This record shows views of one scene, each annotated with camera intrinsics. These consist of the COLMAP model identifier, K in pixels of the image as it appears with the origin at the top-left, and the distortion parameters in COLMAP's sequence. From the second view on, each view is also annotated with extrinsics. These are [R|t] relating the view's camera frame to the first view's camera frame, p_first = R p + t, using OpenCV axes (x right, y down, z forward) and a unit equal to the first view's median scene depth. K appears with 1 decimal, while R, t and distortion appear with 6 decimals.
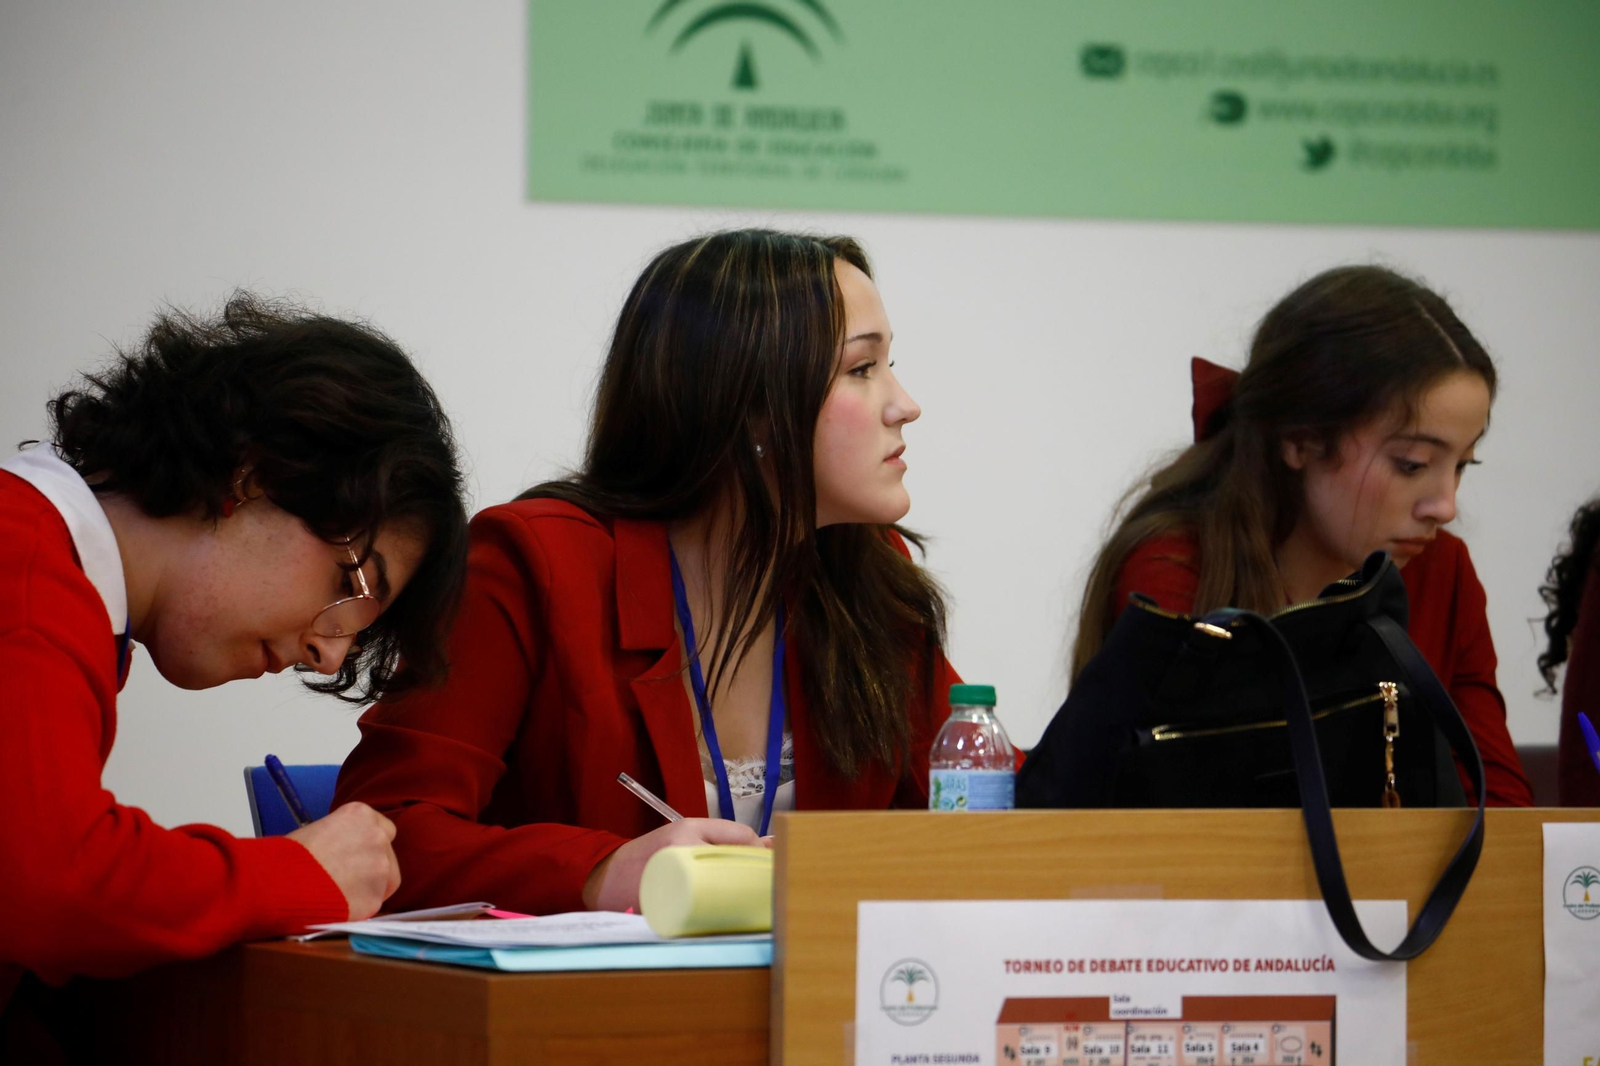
lens RADIAL K [[6582.3, 0, 800.0], [0, 6582.3, 533.0], [0, 0, 1]] dist [1.090443, -1.096848]
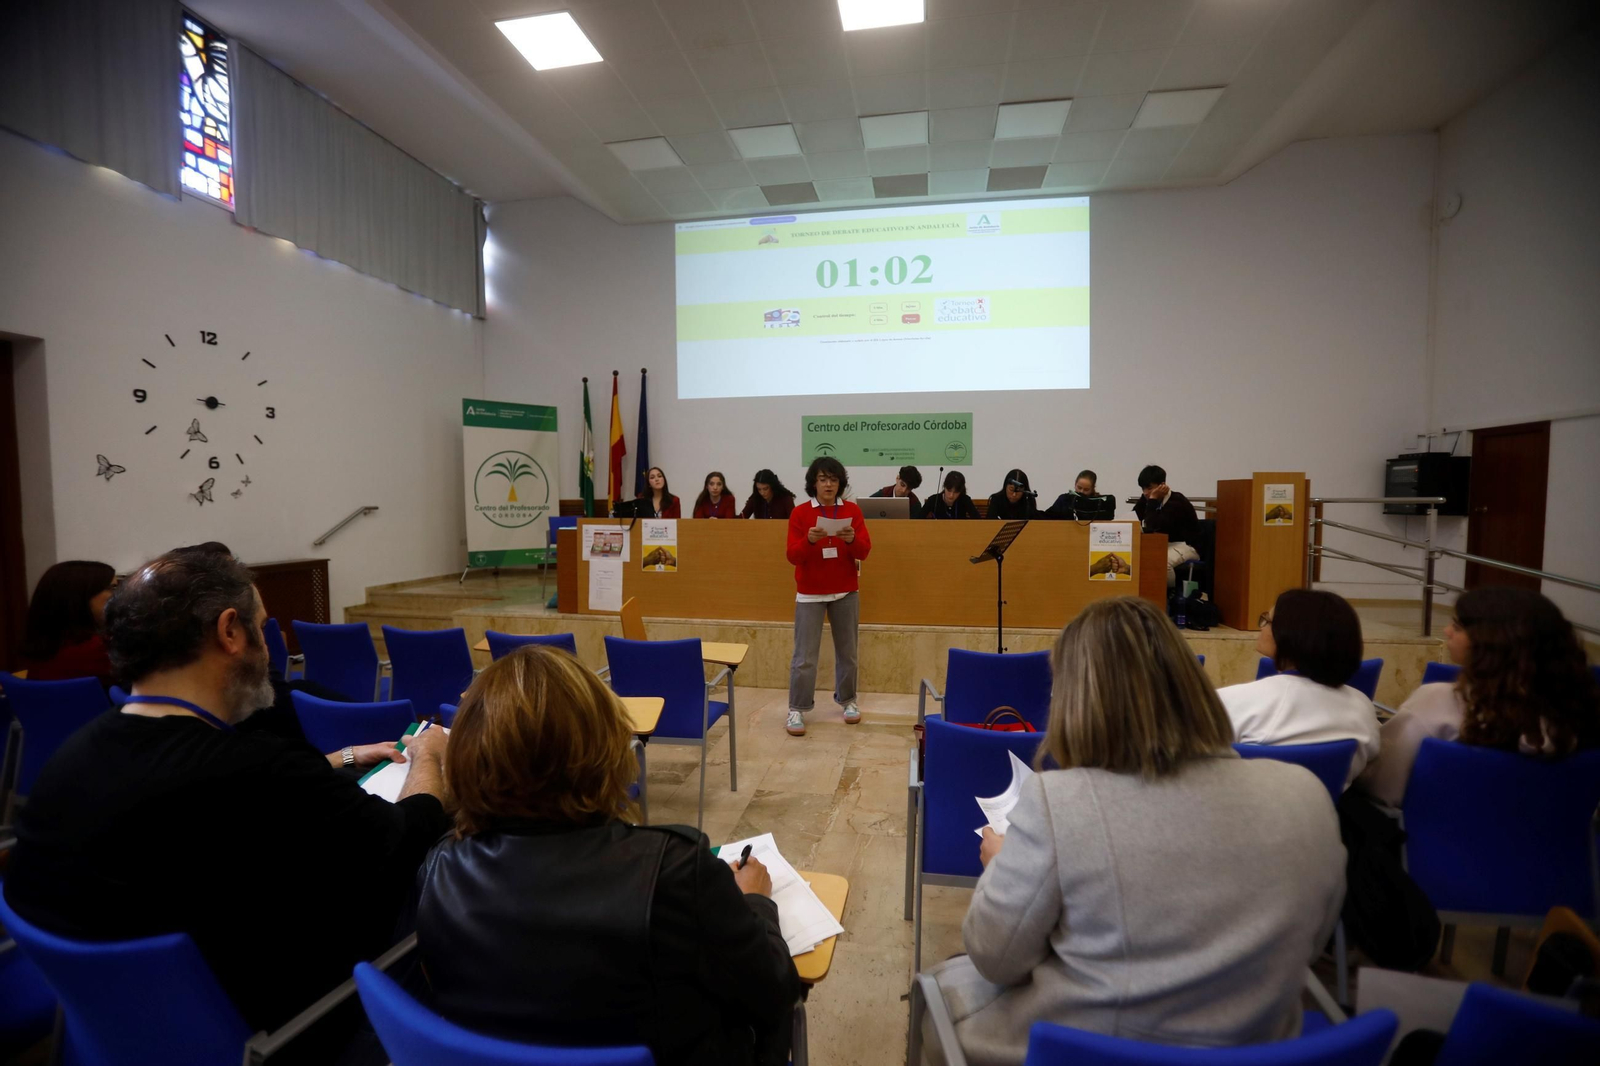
lens RADIAL K [[724.6, 0, 800.0], [0, 724.6, 533.0], [0, 0, 1]] dist [-0.061201, 0.000007]
pose [[0.768610, 0.018485, -0.639450, 1.196104], [0.006113, 0.999325, 0.036237, 0.022994], [0.639688, -0.031761, 0.767978, 0.182667]]
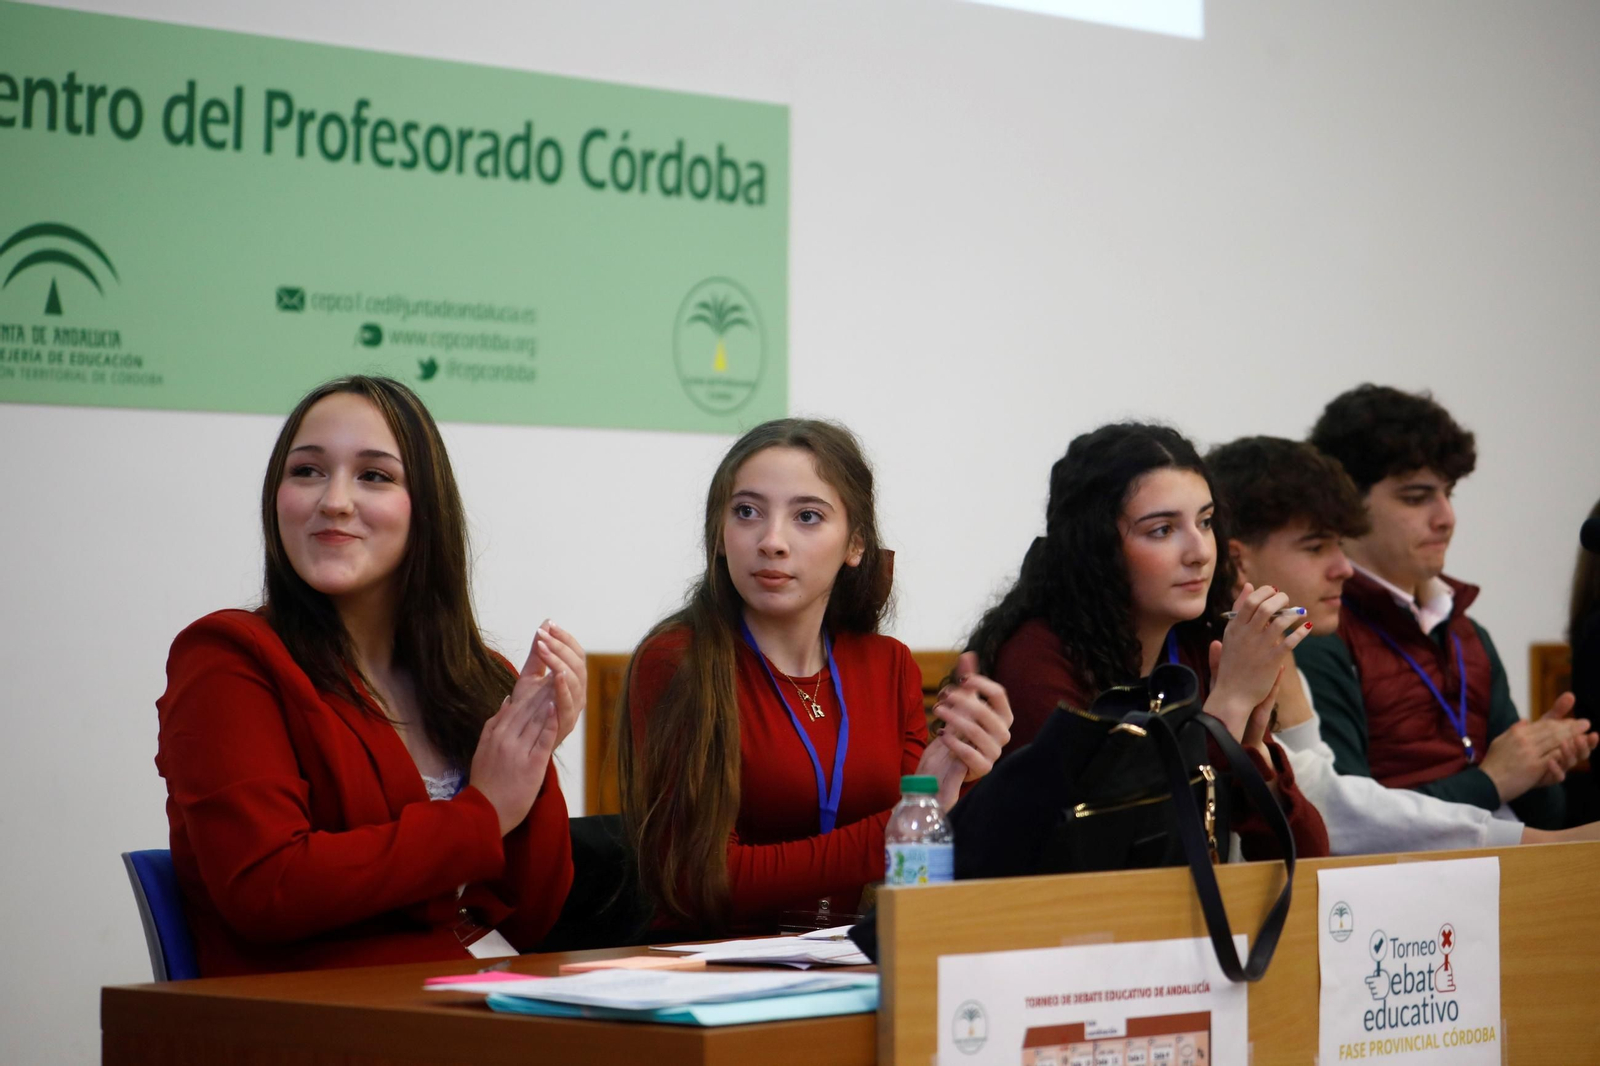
lens RADIAL K [[4319.3, 0, 800.0], [0, 4319.3, 533.0], [0, 0, 1]] dist [0.057694, 0.633195]
pose [[0.941835, -0.004818, 0.336042, -0.277126], [0.012372, 0.999717, -0.020342, -0.007044], [-0.335849, 0.023316, 0.941627, 0.237640]]
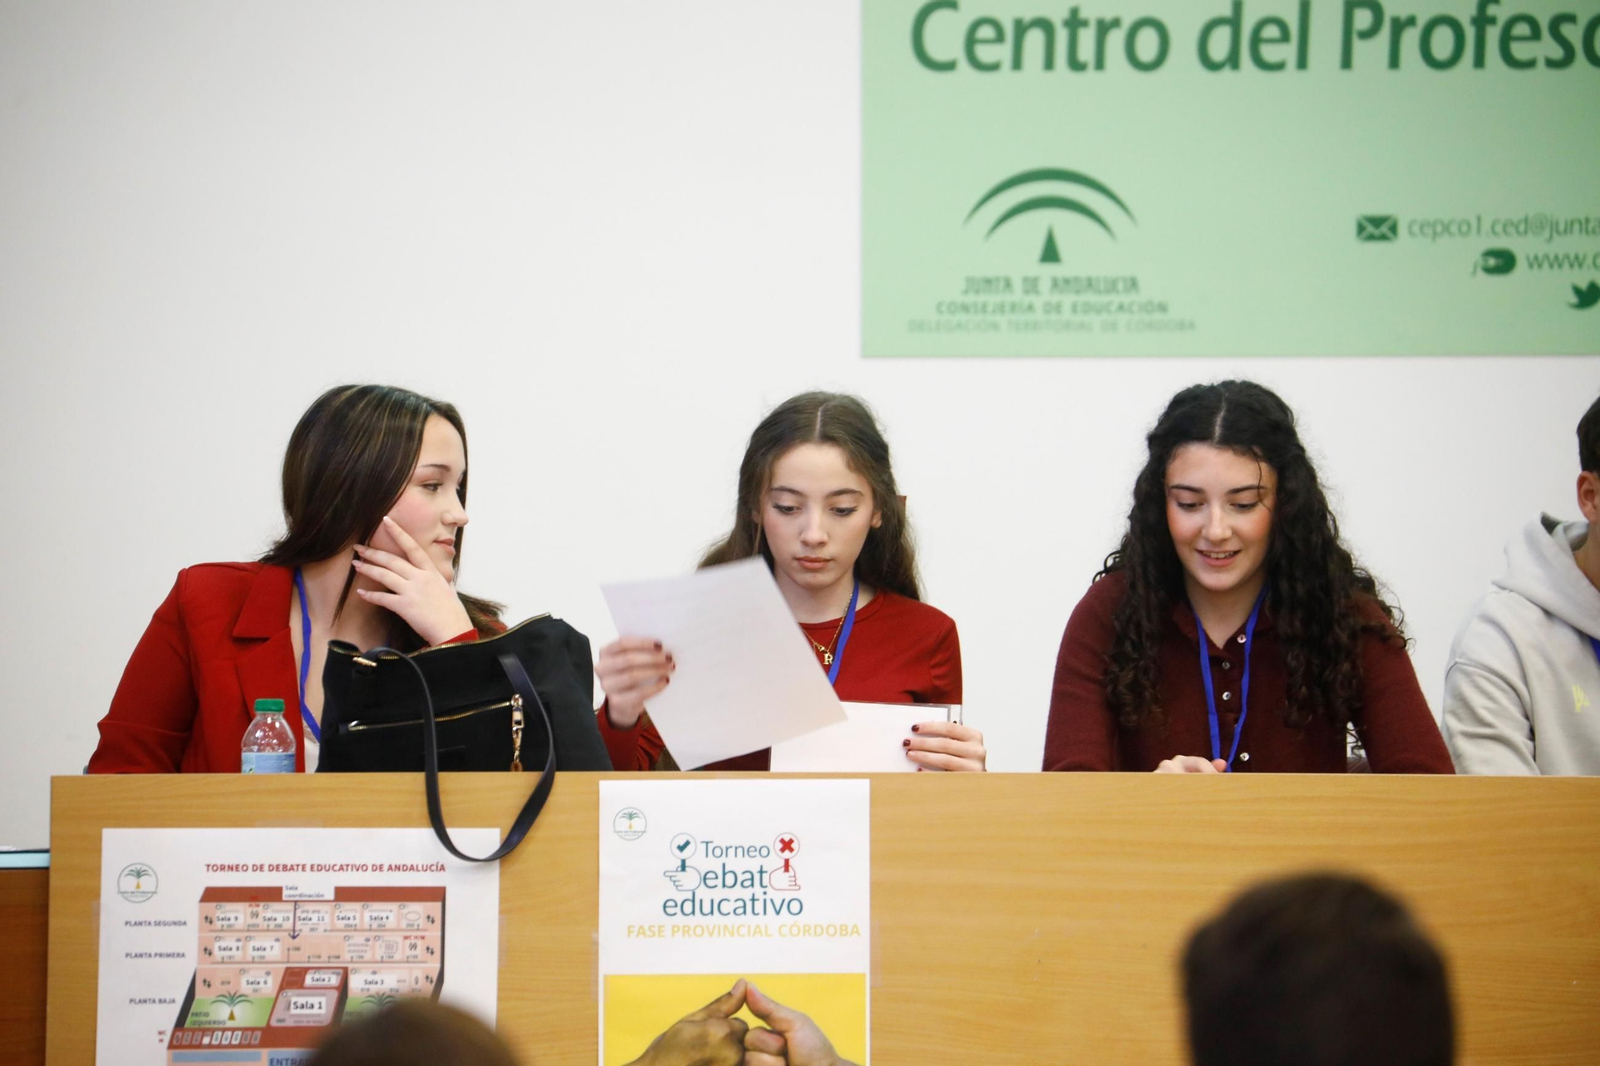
lens RADIAL K [[8104.4, 0, 800.0], [0, 8104.4, 533.0], [0, 0, 1]] dist [1.690403, 11.971589]
pose [[0.934985, -0.014290, -0.354399, 0.873659], [0.009417, 0.999836, -0.015472, 0.014849], [0.354562, 0.011128, 0.934966, -0.837240]]
